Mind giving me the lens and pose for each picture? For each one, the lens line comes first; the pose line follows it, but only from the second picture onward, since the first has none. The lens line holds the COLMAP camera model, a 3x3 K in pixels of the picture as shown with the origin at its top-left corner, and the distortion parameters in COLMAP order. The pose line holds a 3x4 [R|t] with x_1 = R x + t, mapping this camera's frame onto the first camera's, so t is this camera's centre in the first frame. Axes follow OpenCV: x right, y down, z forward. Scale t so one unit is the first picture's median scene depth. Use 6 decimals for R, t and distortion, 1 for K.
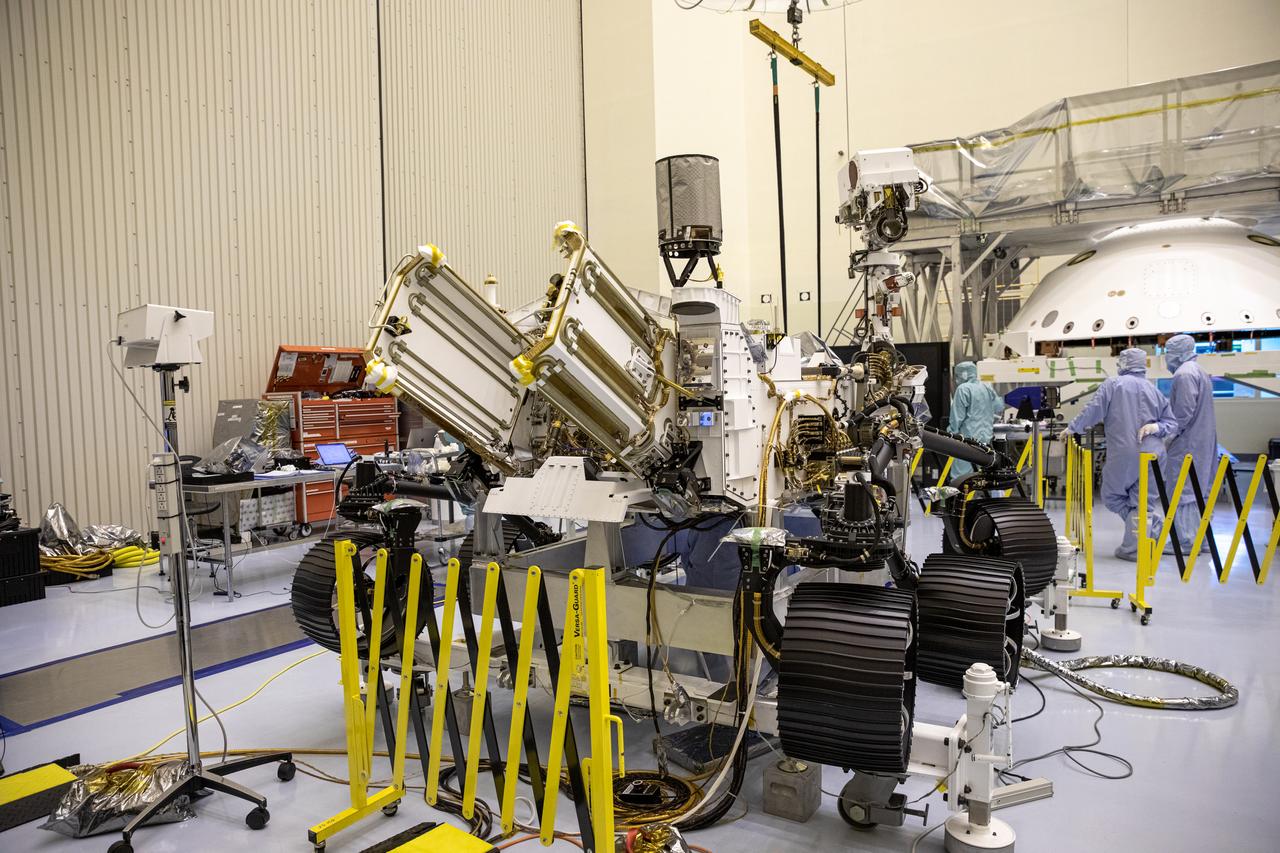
lens RADIAL K [[873.1, 0, 640.0], [0, 873.1, 426.5], [0, 0, 1]] dist [-0.097496, 0.080421]
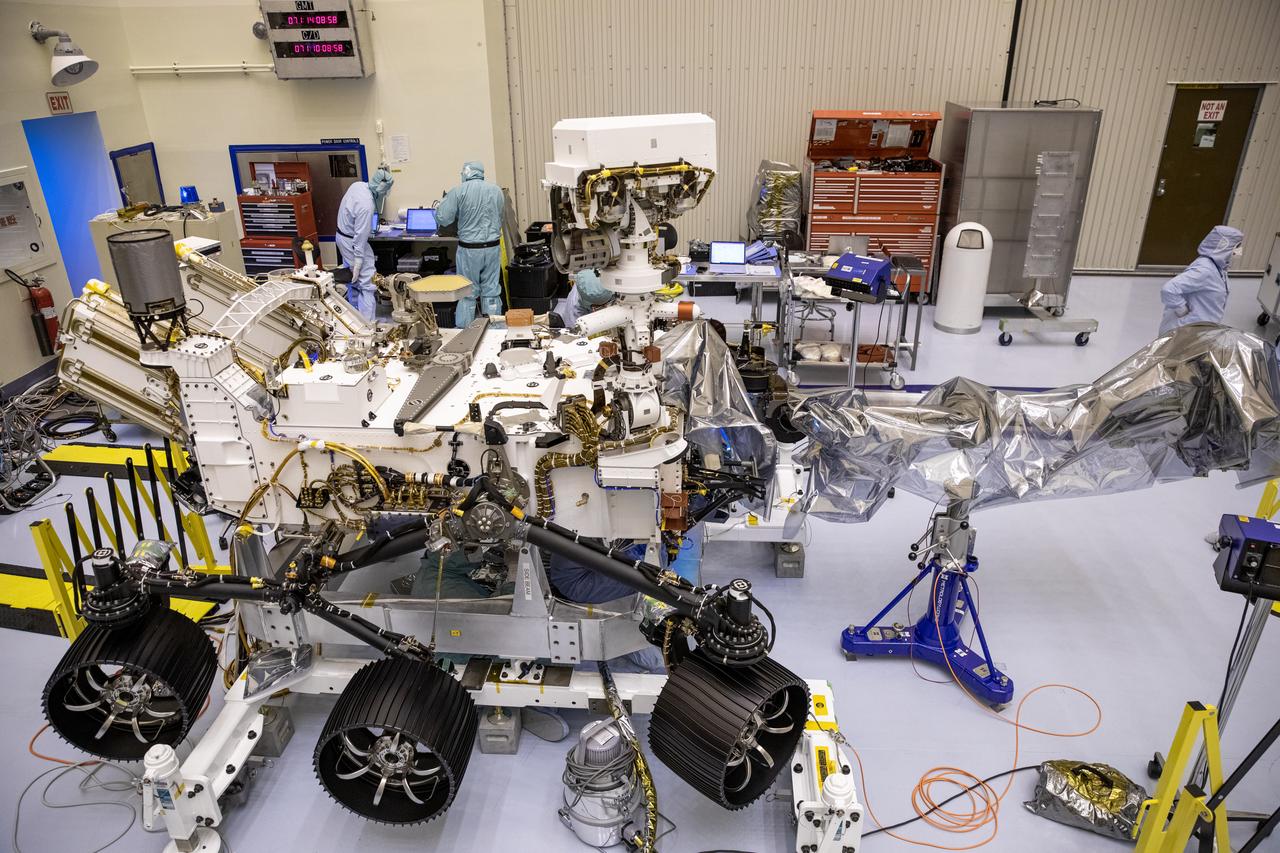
lens RADIAL K [[873.1, 0, 640.0], [0, 873.1, 426.5], [0, 0, 1]] dist [-0.097496, 0.080421]
pose [[0.481067, 0.388911, -0.785699, 1.184605], [-0.041736, 0.905360, 0.422588, -0.513424], [0.875690, -0.170501, 0.451771, 0.925225]]
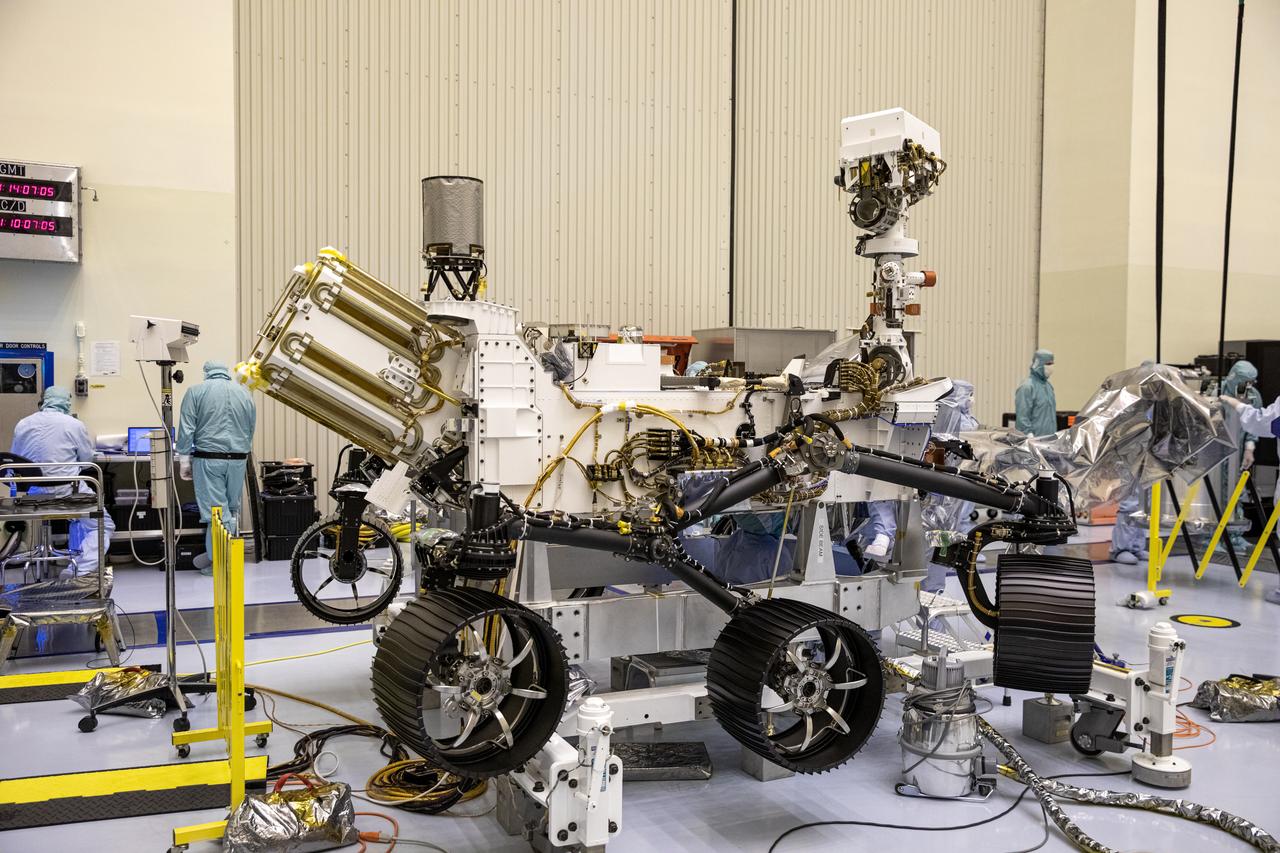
lens RADIAL K [[1093.6, 0, 640.0], [0, 1093.6, 426.5], [0, 0, 1]] dist [0.001792, 0.006850]
pose [[0.842104, 0.053143, -0.536690, 0.879441], [-0.053113, 0.998468, 0.015530, -0.035681], [0.536693, 0.015427, 0.843636, 0.003768]]
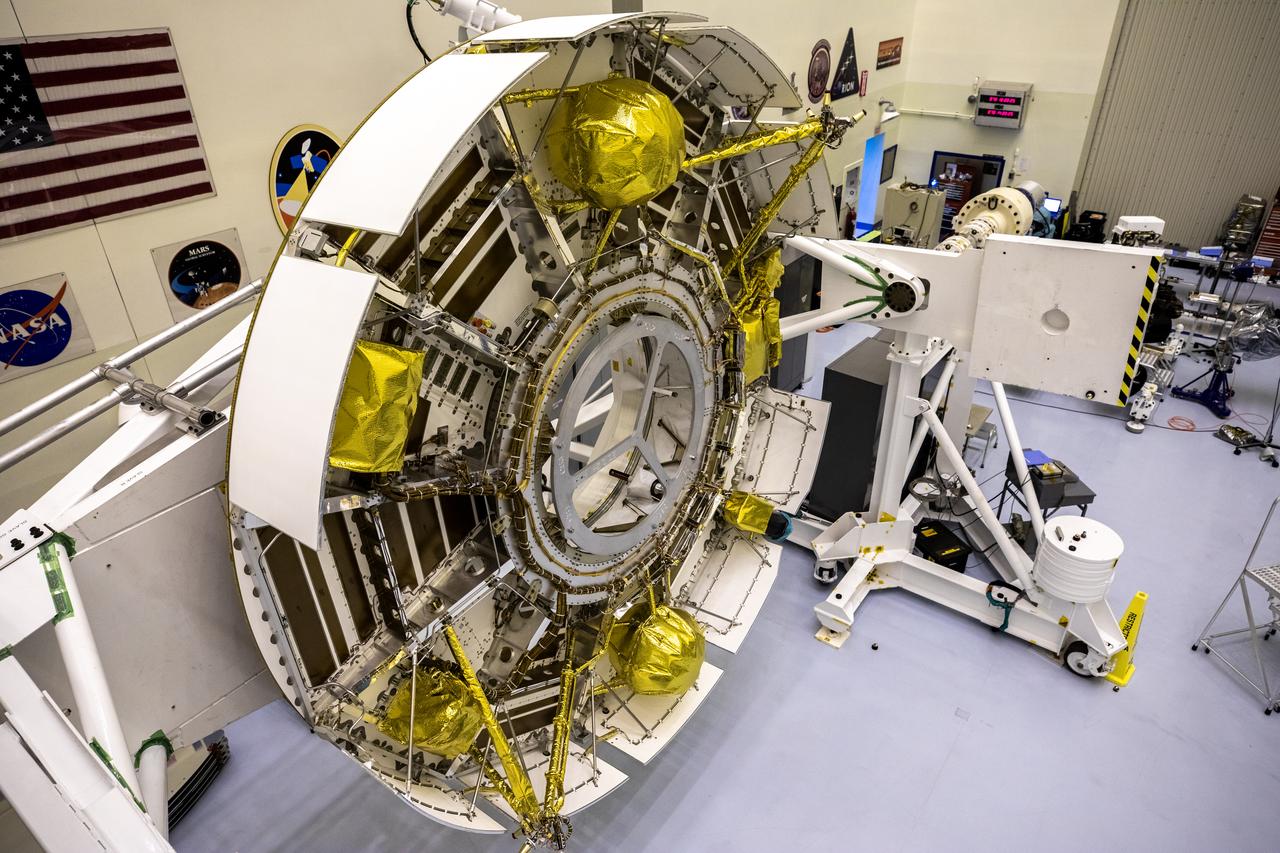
lens RADIAL K [[806.2, 0, 640.0], [0, 806.2, 426.5], [0, 0, 1]] dist [0.005070, 0.001747]
pose [[-0.074097, 0.531345, -0.843909, 3.873447], [-0.025315, 0.844960, 0.534230, -1.455662], [0.996930, 0.060948, -0.049158, -0.524096]]
